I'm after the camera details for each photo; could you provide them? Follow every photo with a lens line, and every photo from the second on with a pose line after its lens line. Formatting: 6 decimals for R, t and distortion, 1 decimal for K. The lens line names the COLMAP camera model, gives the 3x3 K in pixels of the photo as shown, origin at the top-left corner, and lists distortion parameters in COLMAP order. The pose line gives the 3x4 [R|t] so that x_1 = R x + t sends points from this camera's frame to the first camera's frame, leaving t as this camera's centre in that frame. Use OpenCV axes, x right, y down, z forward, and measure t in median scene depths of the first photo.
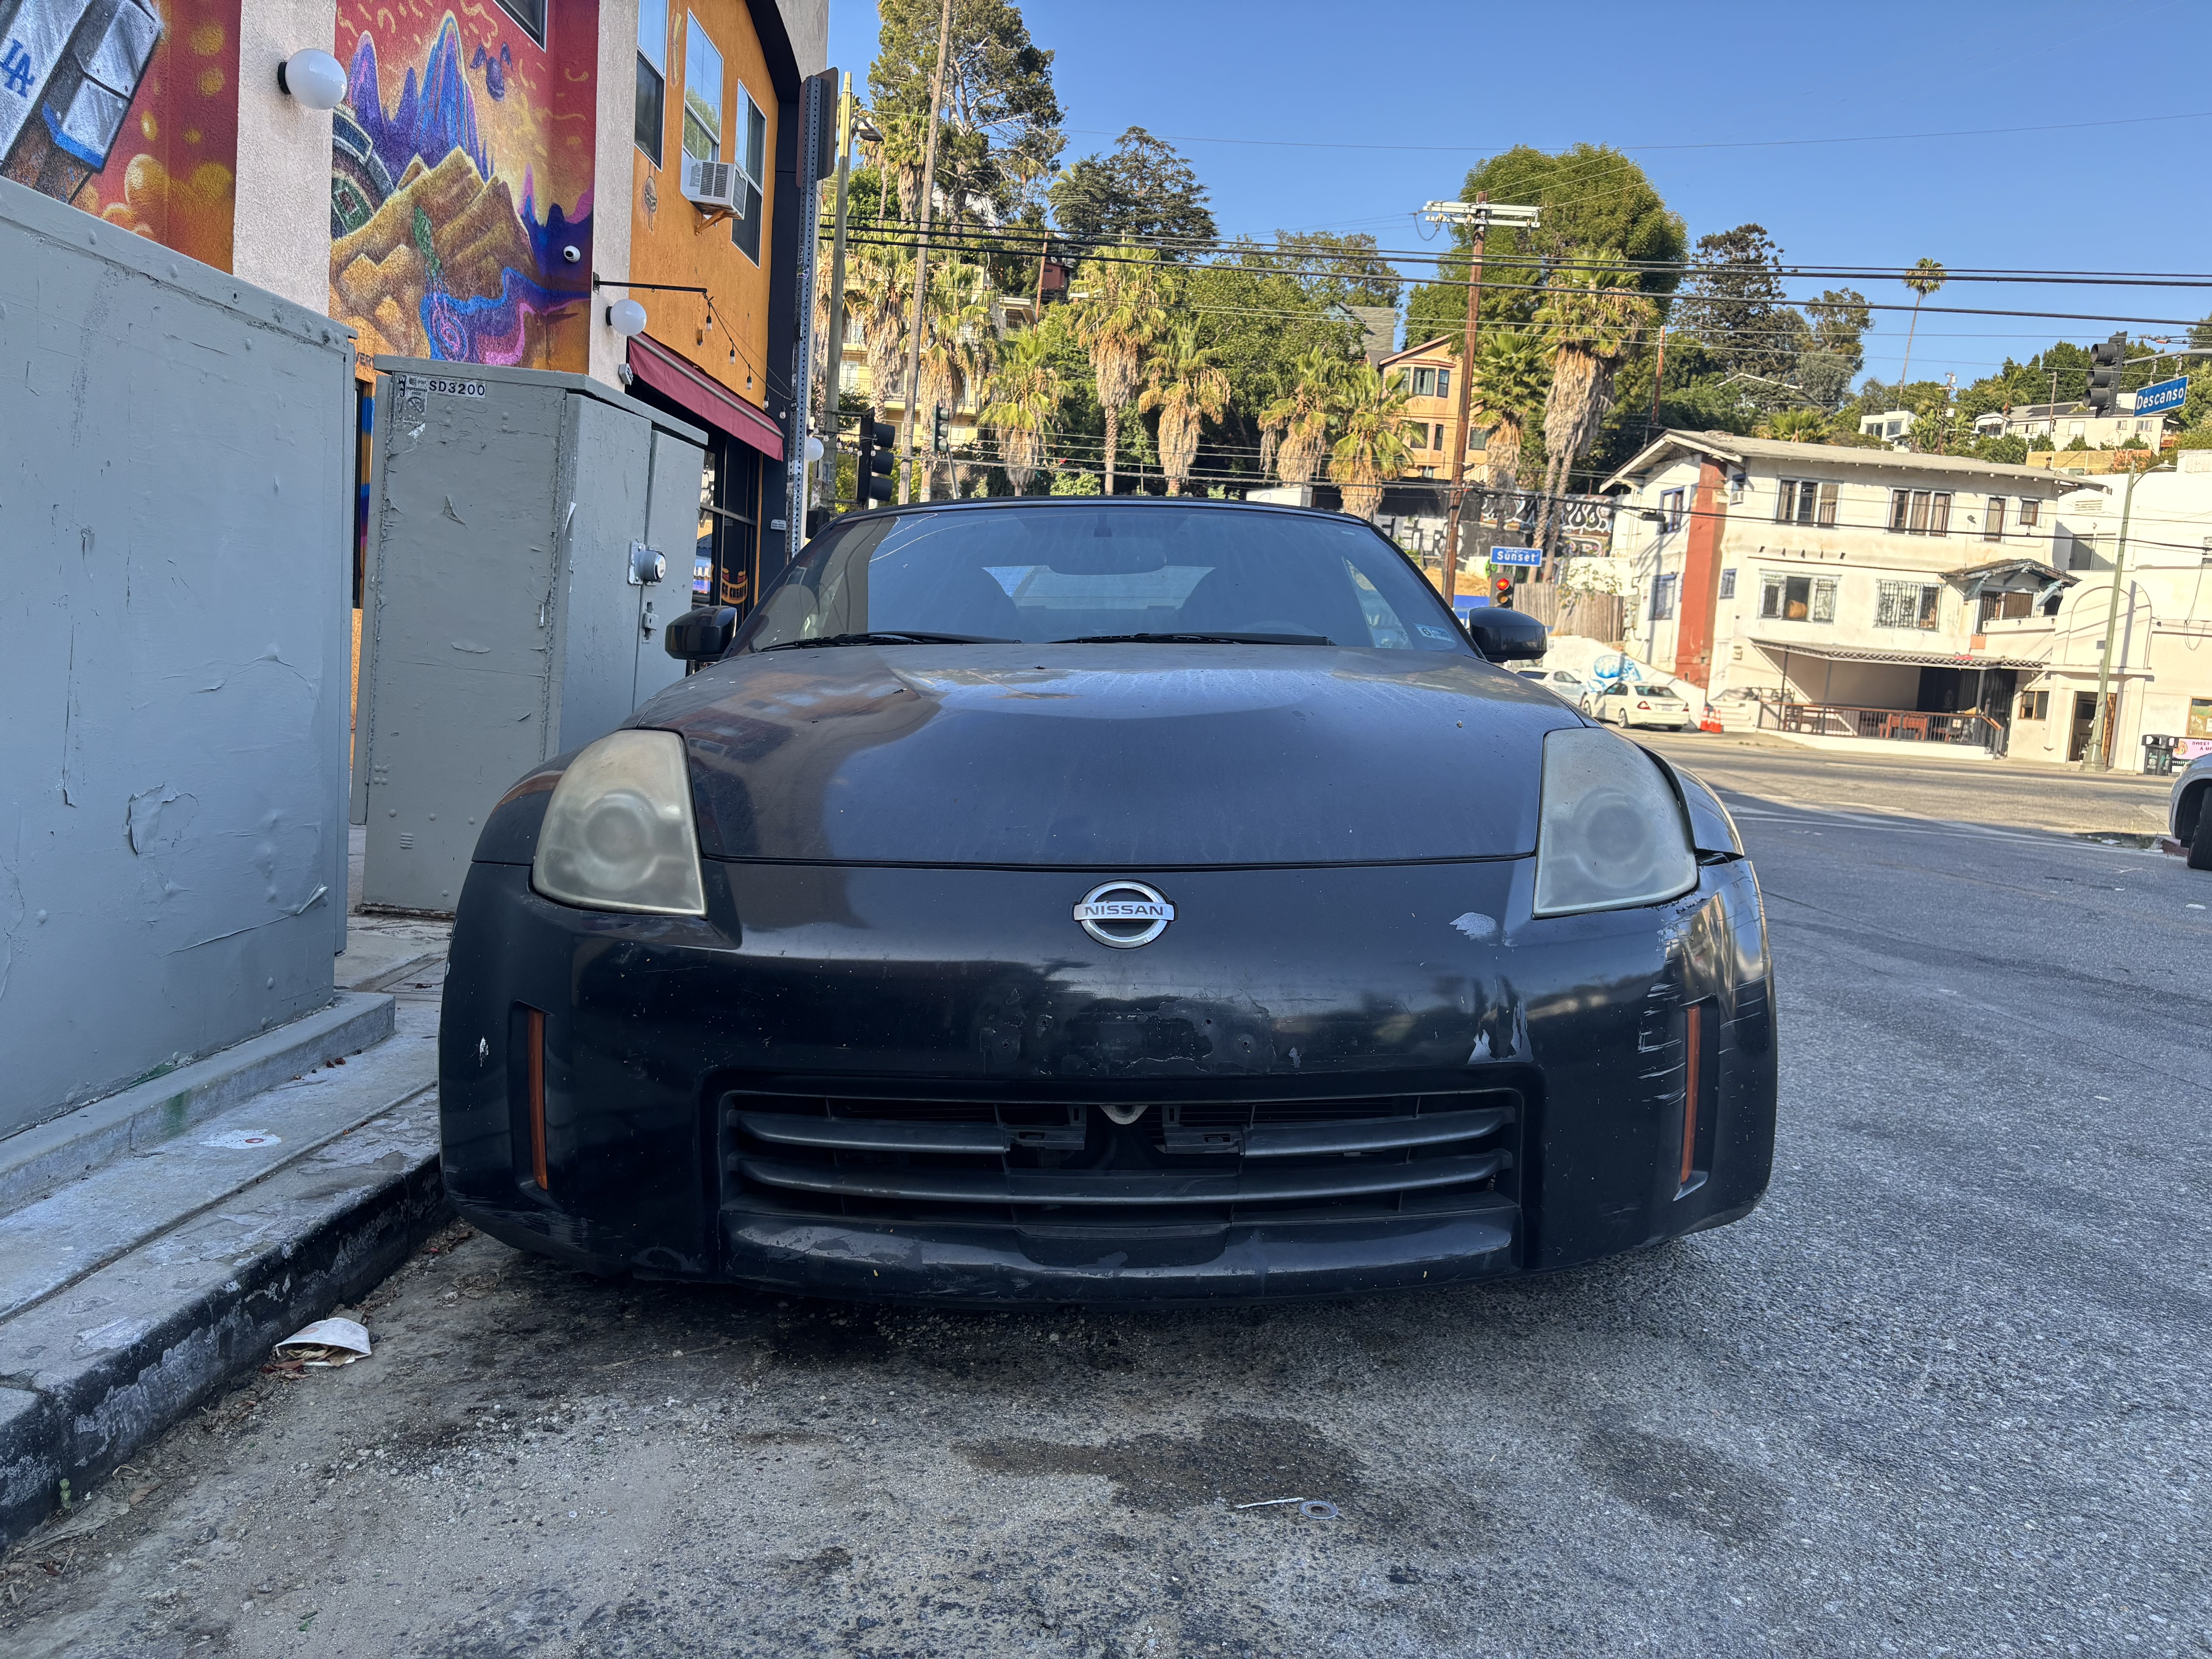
lens RADIAL K [[1667.0, 0, 1095.0], [0, 1667.0, 833.0], [0, 0, 1]] dist [0.039376, -0.043013]
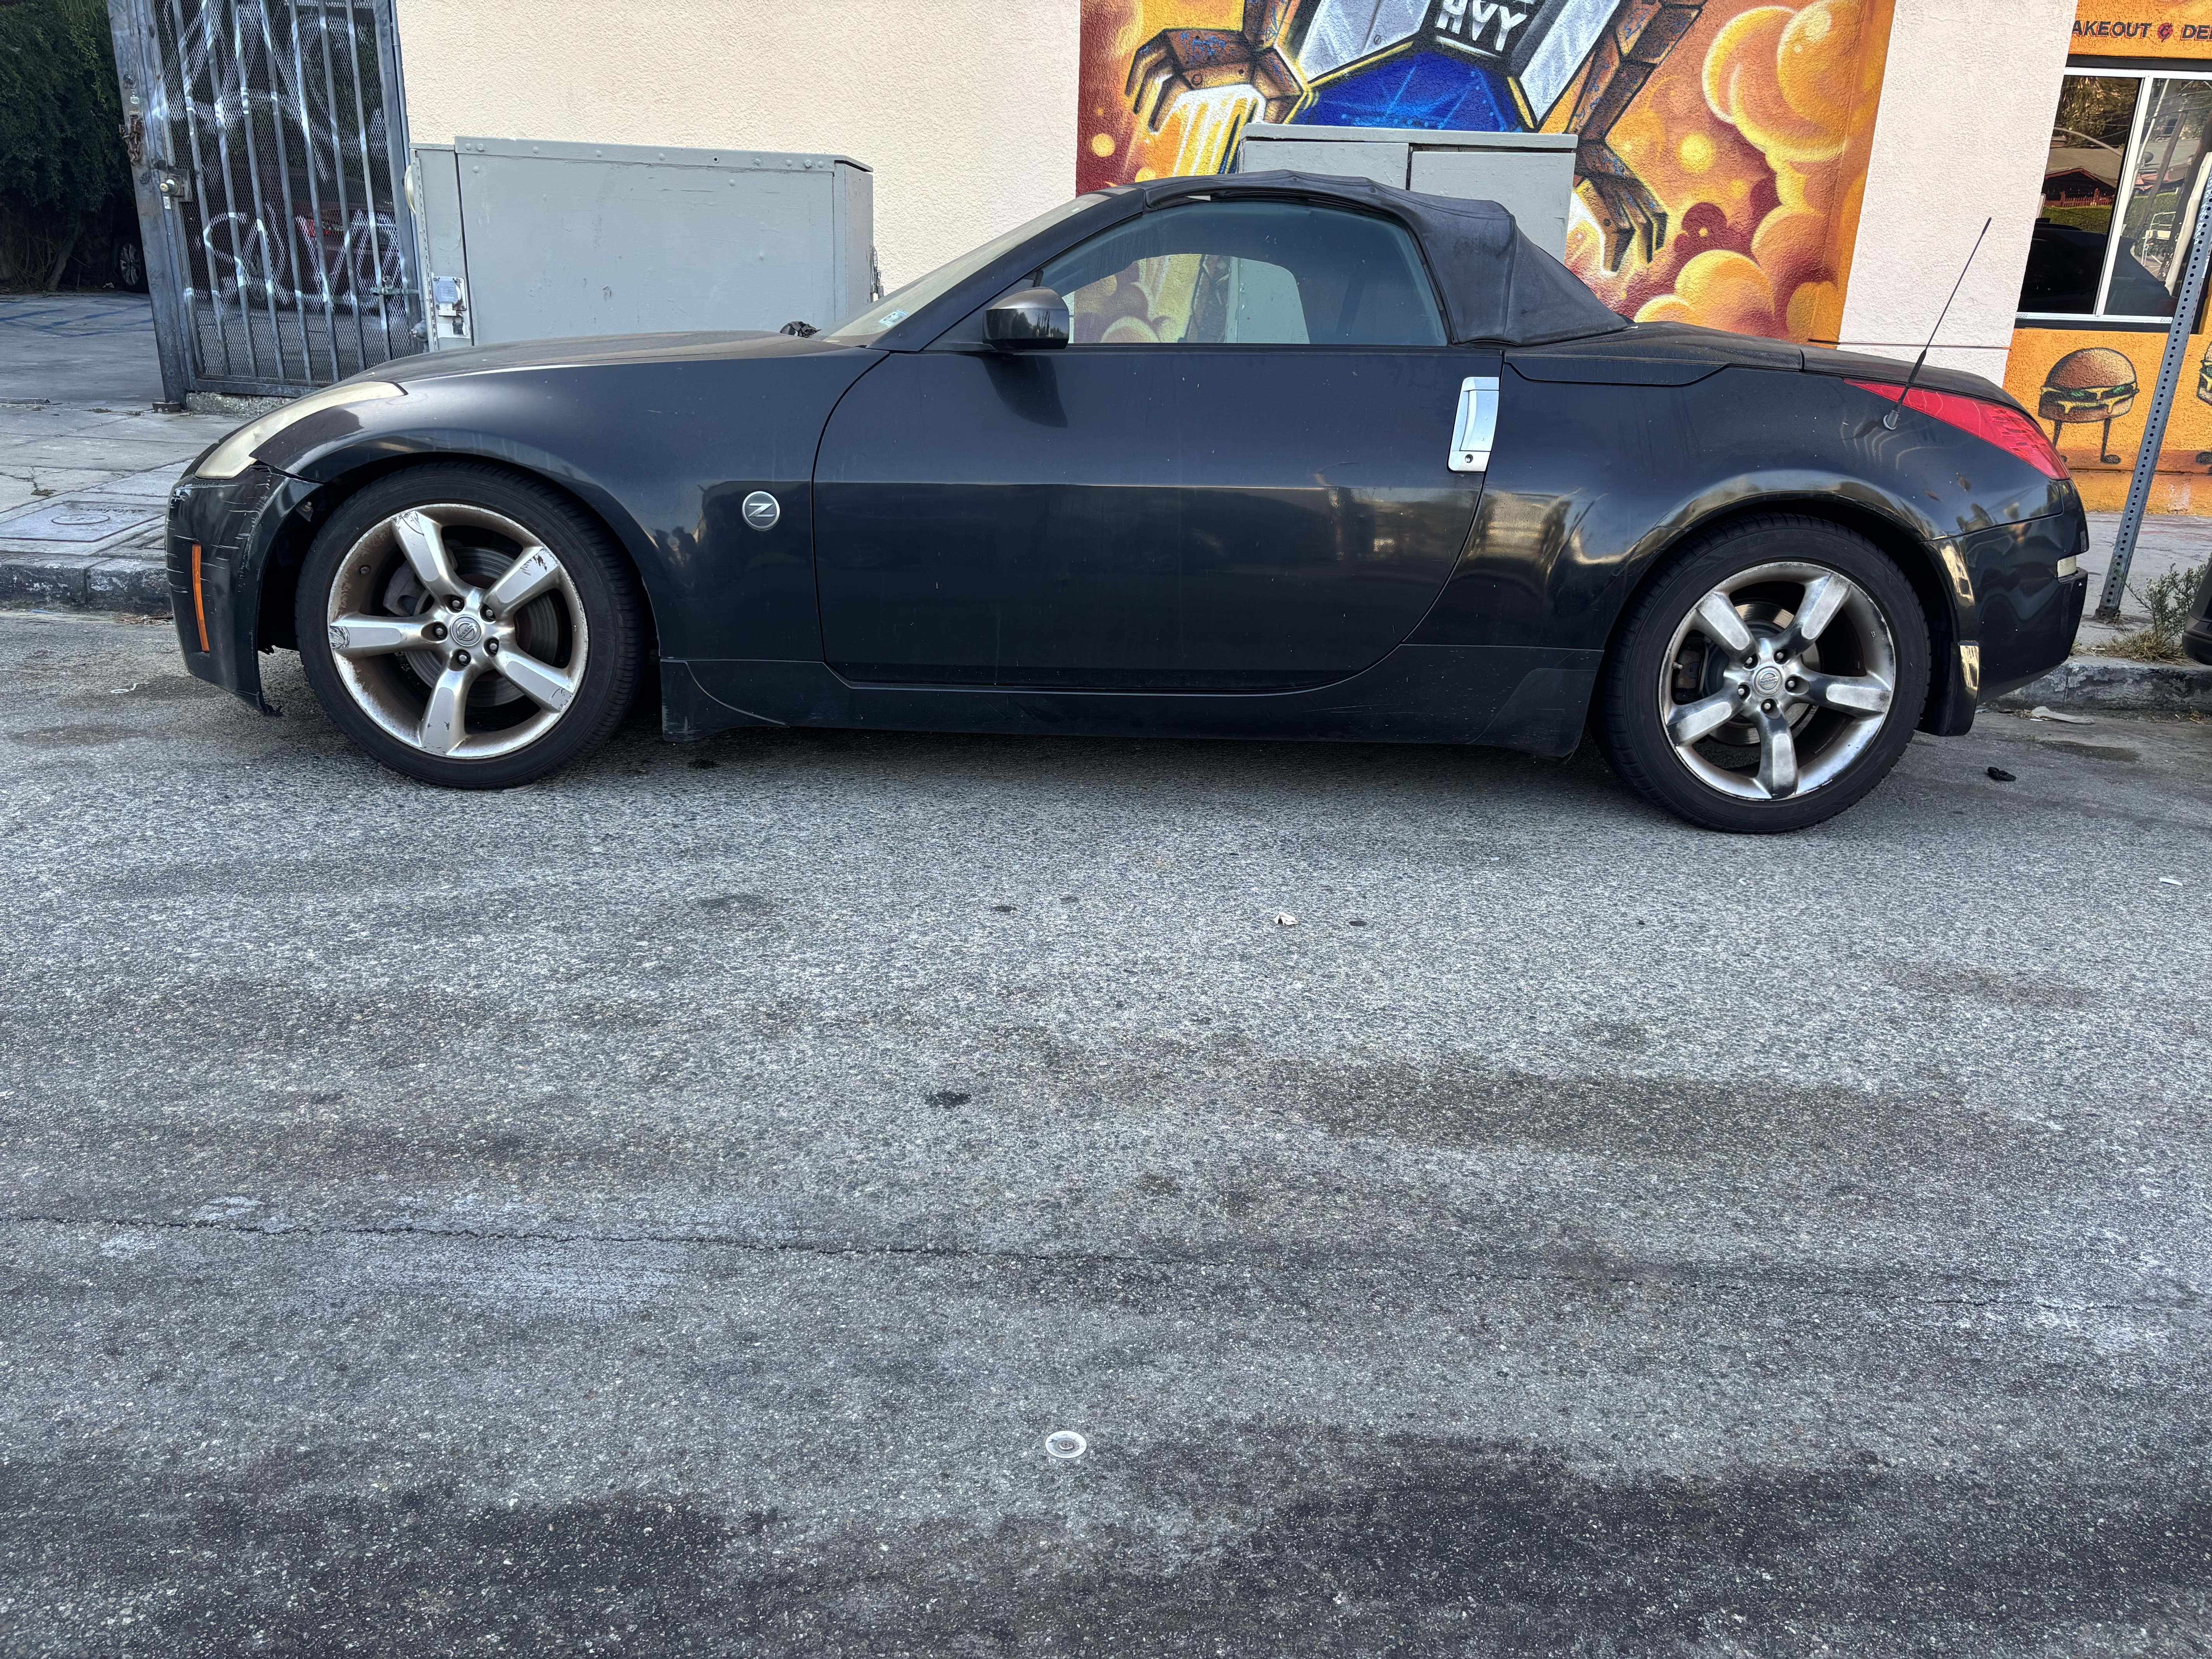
lens RADIAL K [[1667.0, 0, 1119.1], [0, 1667.0, 826.1], [0, 0, 1]] dist [0.039376, -0.043013]
pose [[0.038762, 0.256399, -0.965794, 0.647298], [-0.128124, 0.959817, 0.249670, -0.049302], [0.991000, 0.114064, 0.070056, 0.573974]]
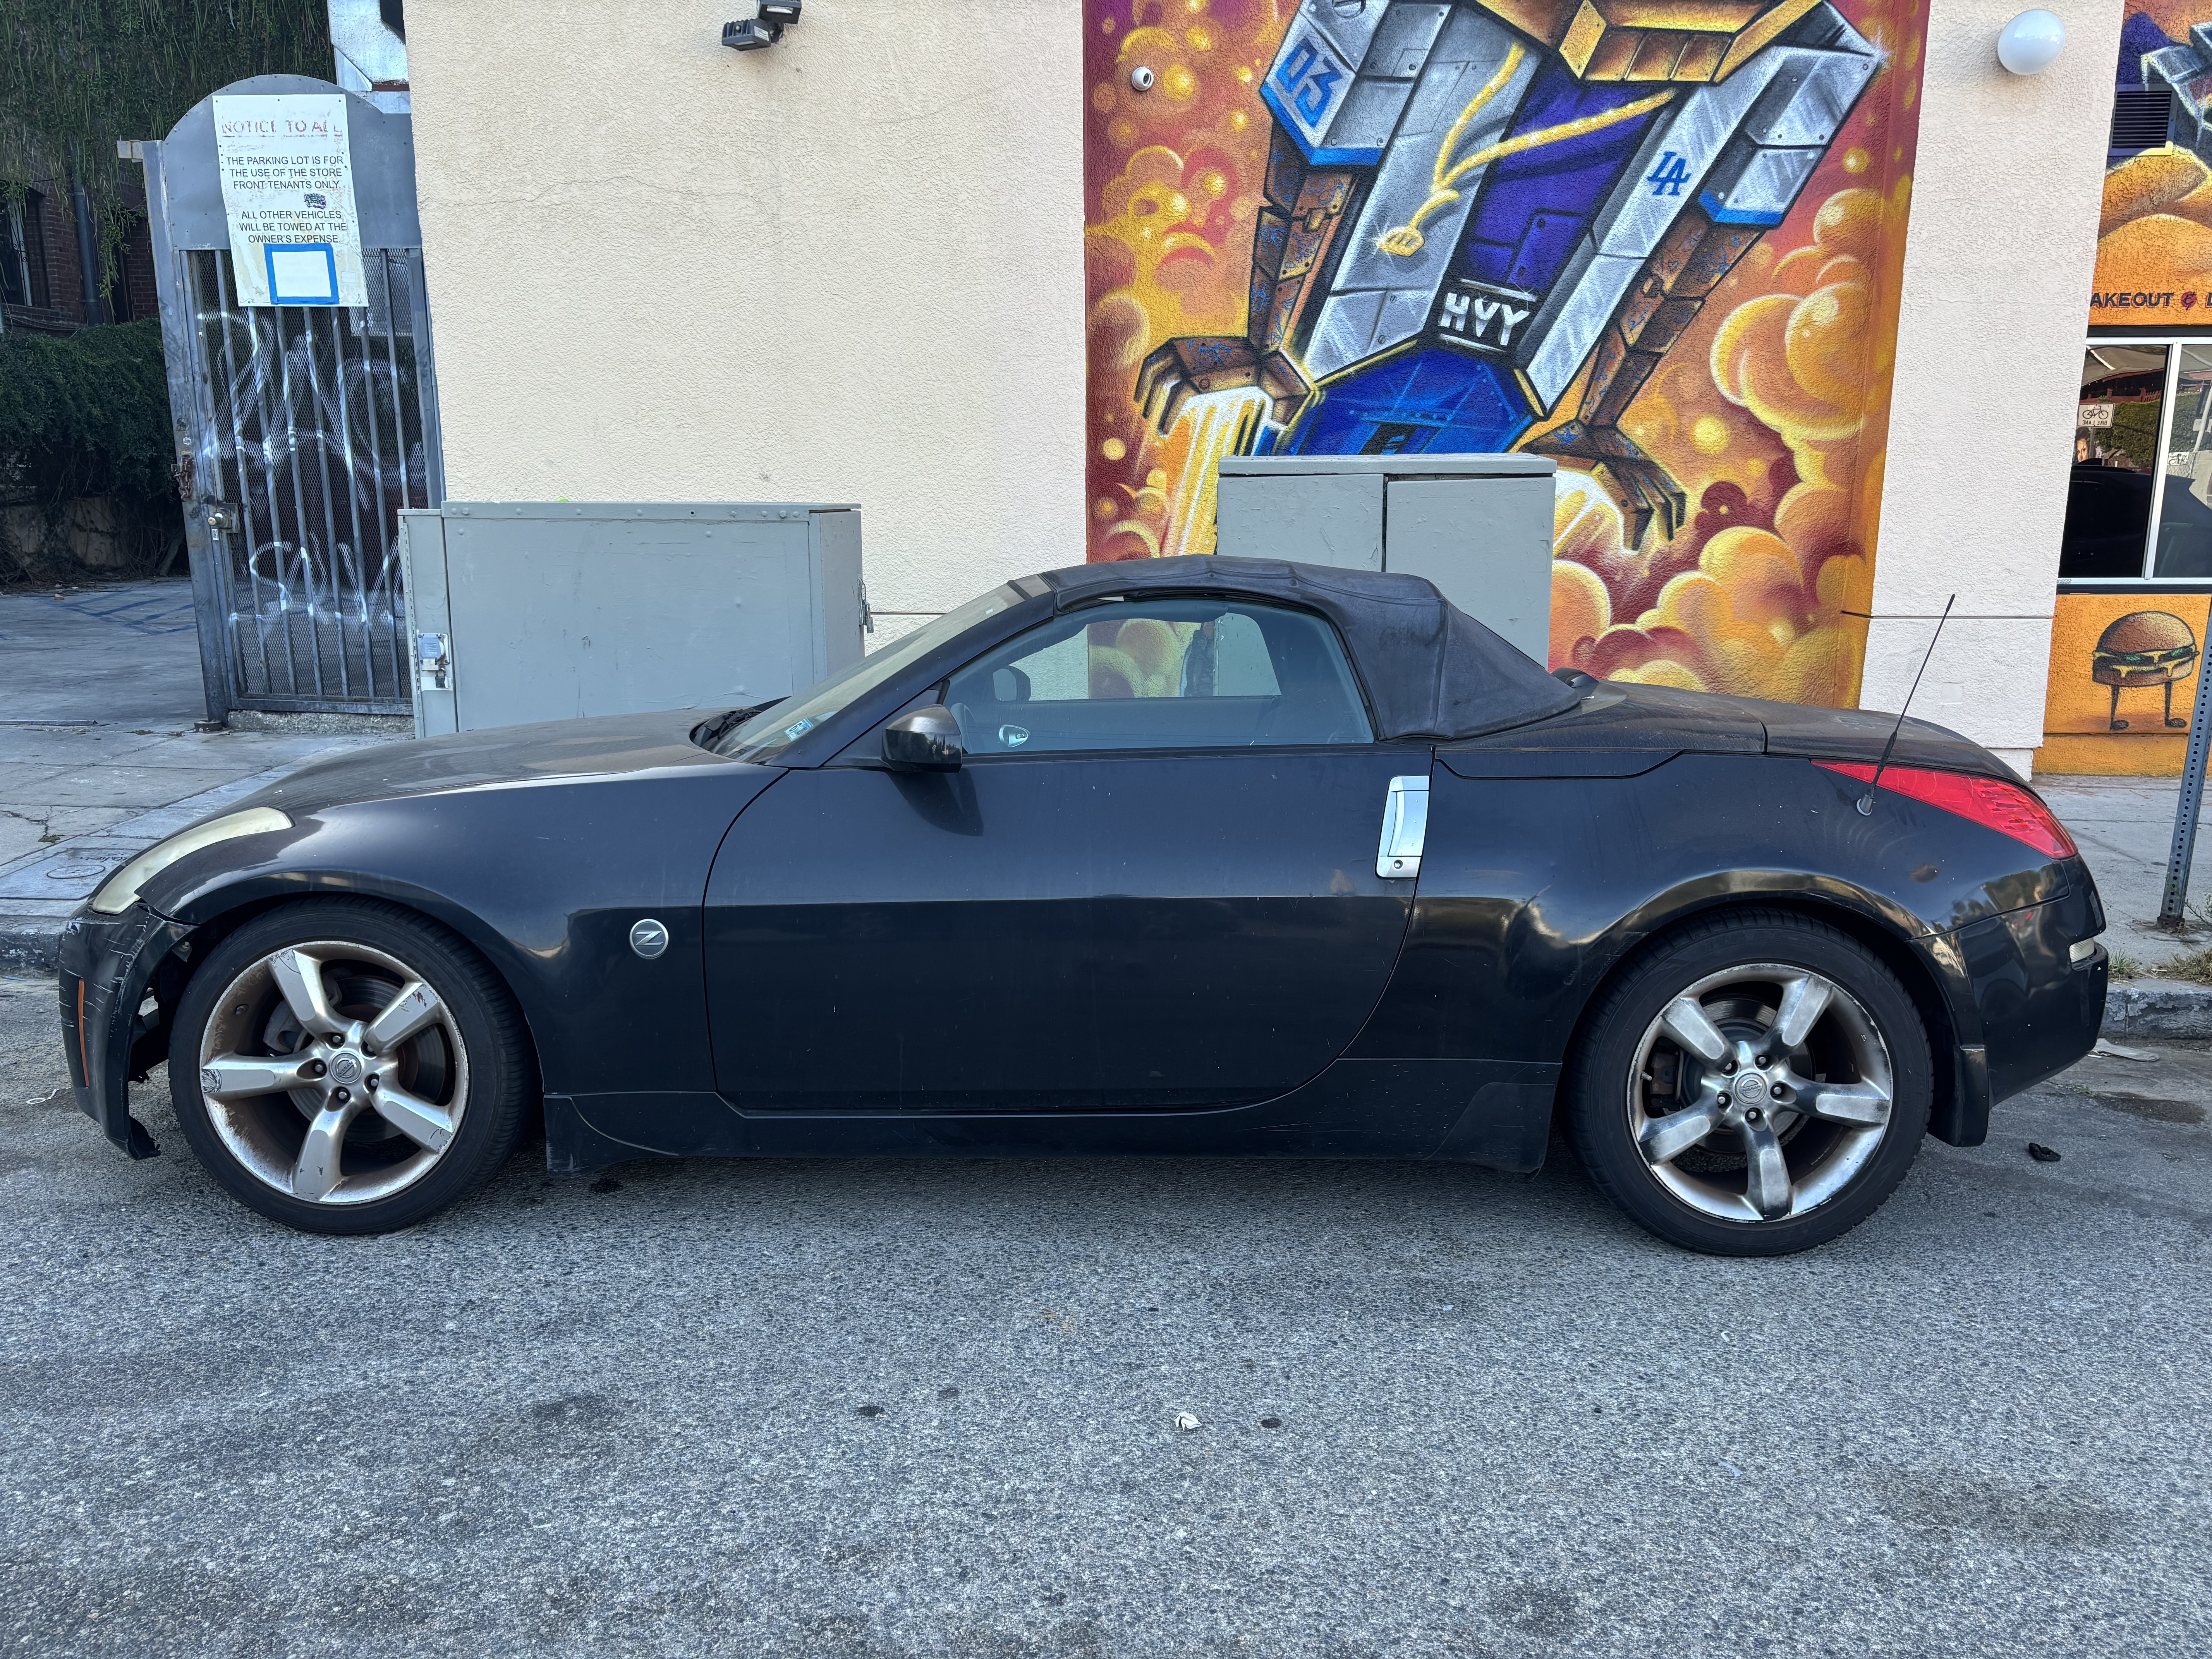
lens RADIAL K [[1667.0, 0, 1118.6], [0, 1667.0, 818.7], [0, 0, 1]] dist [0.039376, -0.043013]
pose [[-0.013423, 0.129760, -0.991455, 0.600811], [-0.097389, 0.986660, 0.130451, -0.109660], [0.995156, 0.098308, -0.000607, 0.621667]]
